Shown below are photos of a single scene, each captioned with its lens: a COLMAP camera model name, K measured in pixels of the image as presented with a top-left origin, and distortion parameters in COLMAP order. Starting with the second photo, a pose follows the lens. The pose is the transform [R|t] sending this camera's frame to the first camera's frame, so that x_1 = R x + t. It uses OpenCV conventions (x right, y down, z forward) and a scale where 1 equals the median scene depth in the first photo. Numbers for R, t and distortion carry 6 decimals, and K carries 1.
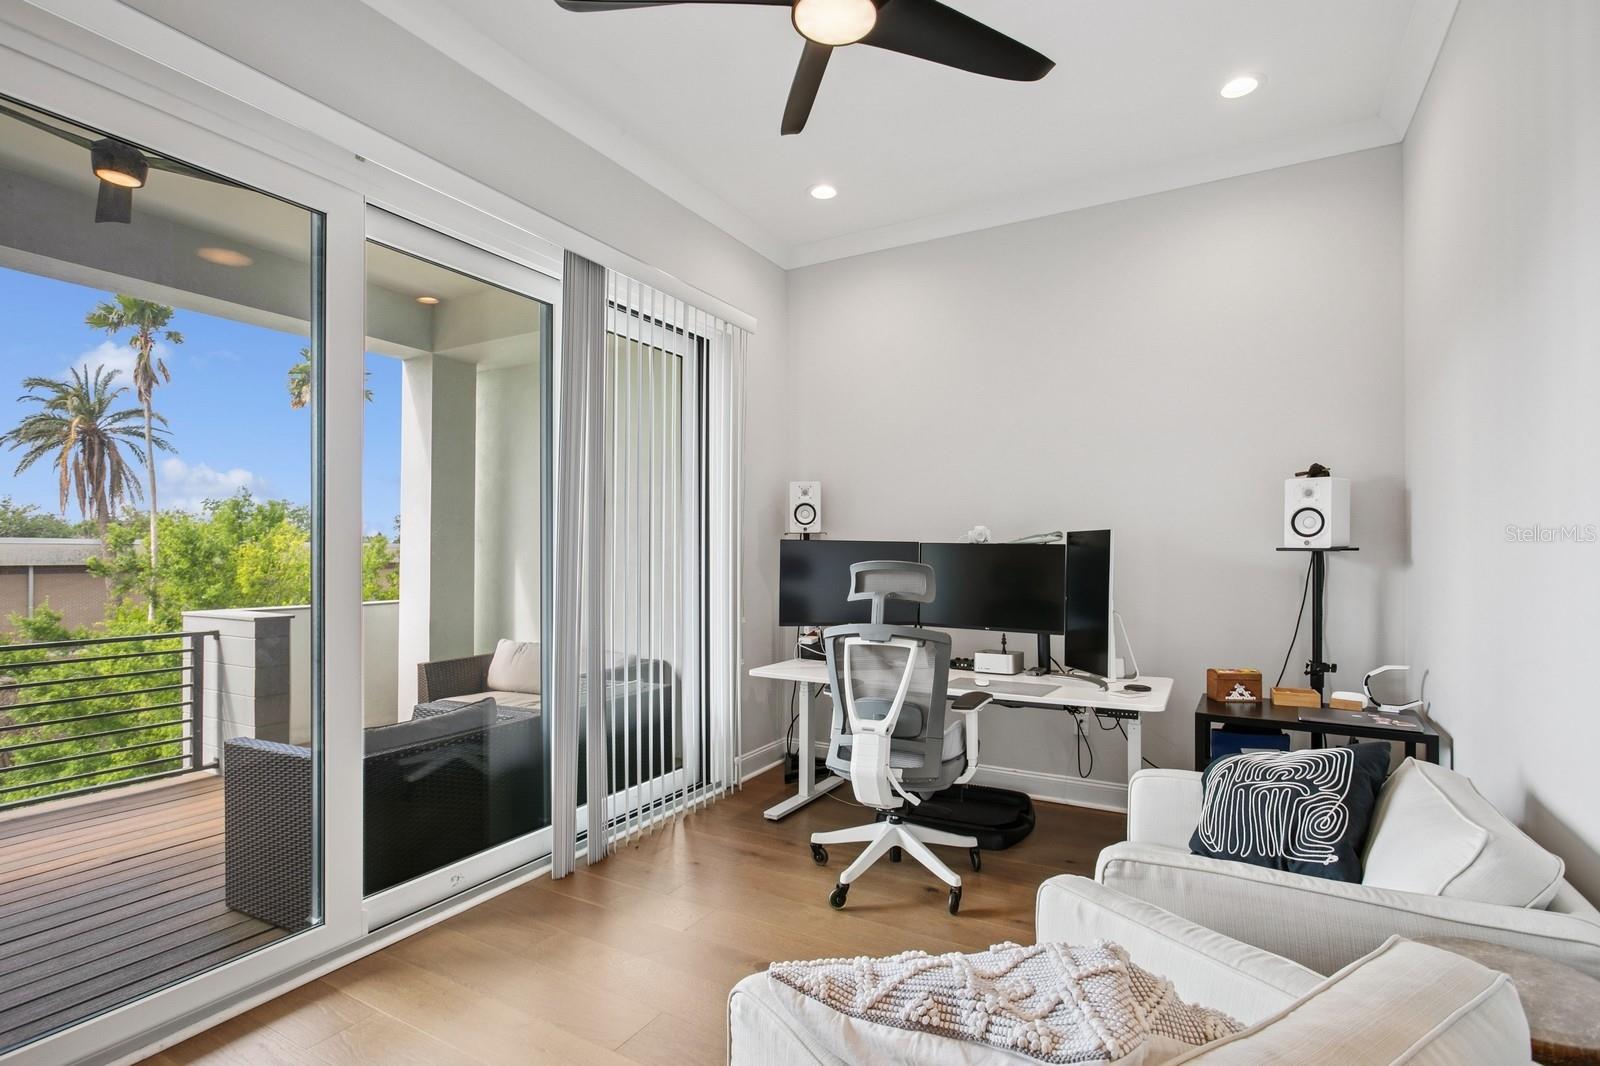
lens RADIAL K [[787.6, 0, 804.0], [0, 787.6, 545.5], [0, 0, 1]] dist [0.005733, 0.001769]
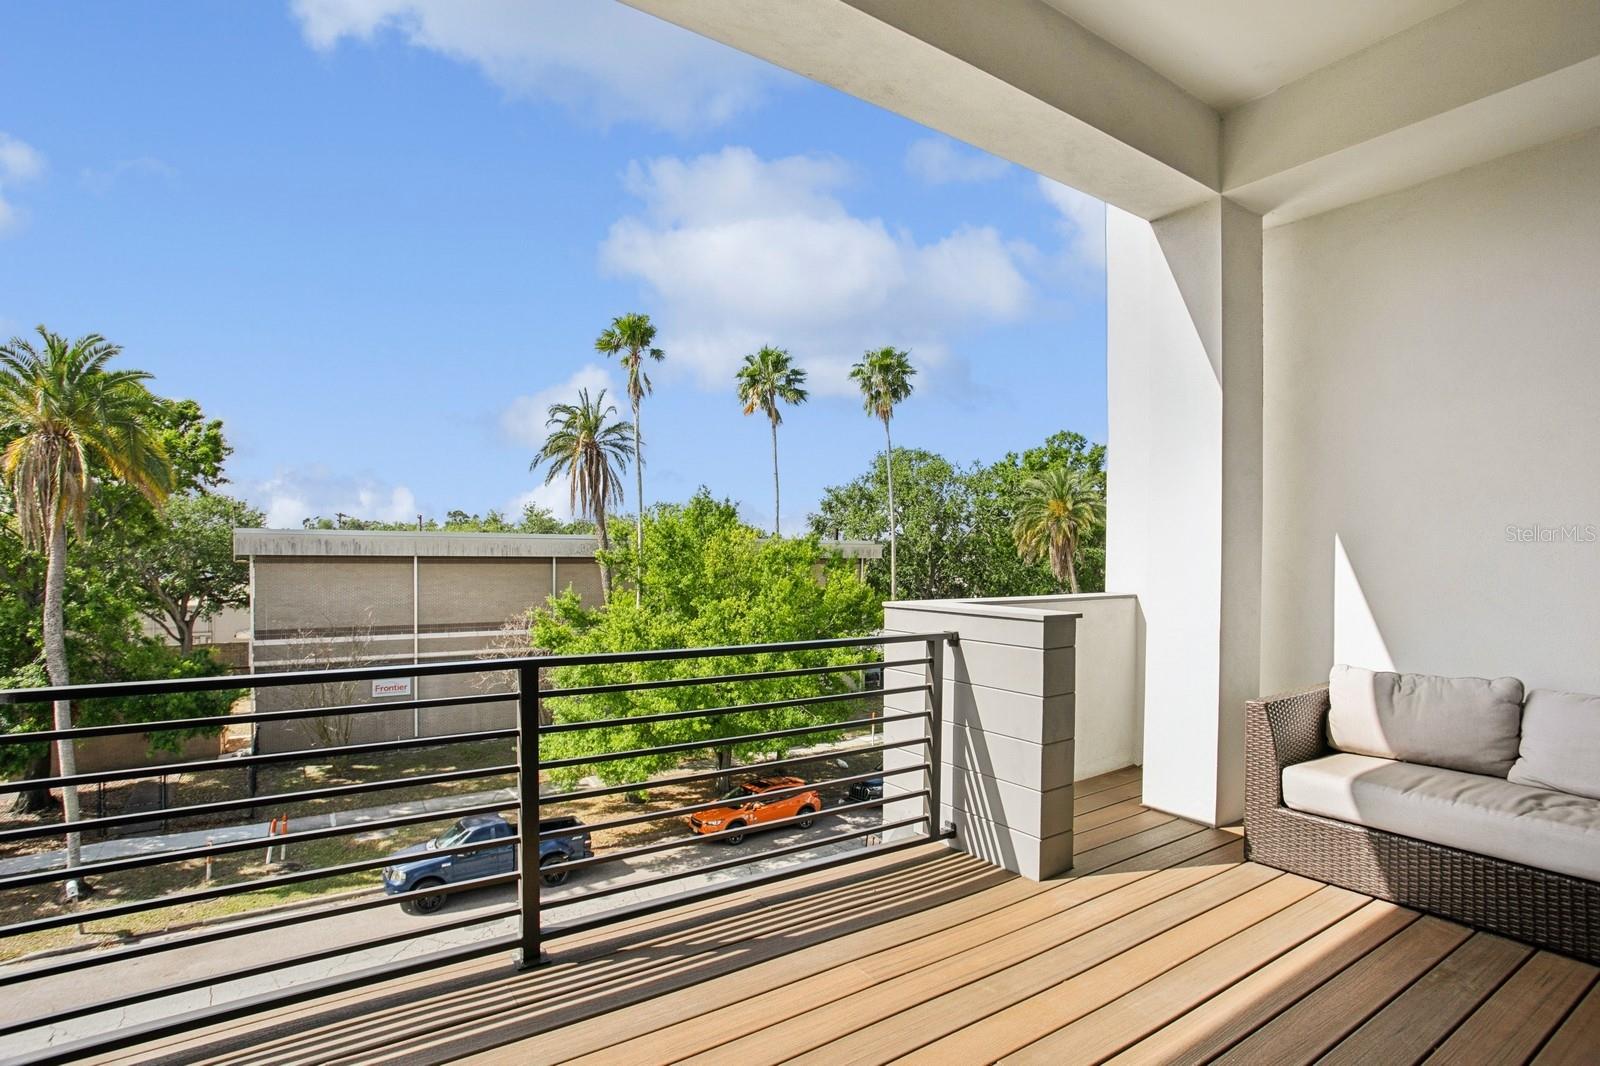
lens RADIAL K [[787.6, 0, 792.2], [0, 787.6, 536.6], [0, 0, 1]] dist [0.005733, 0.001769]
pose [[0.900454, -0.004247, -0.434930, -0.129587], [-0.000589, 0.999940, -0.010982, 0.007645], [0.434950, 0.010144, 0.900397, 0.076697]]
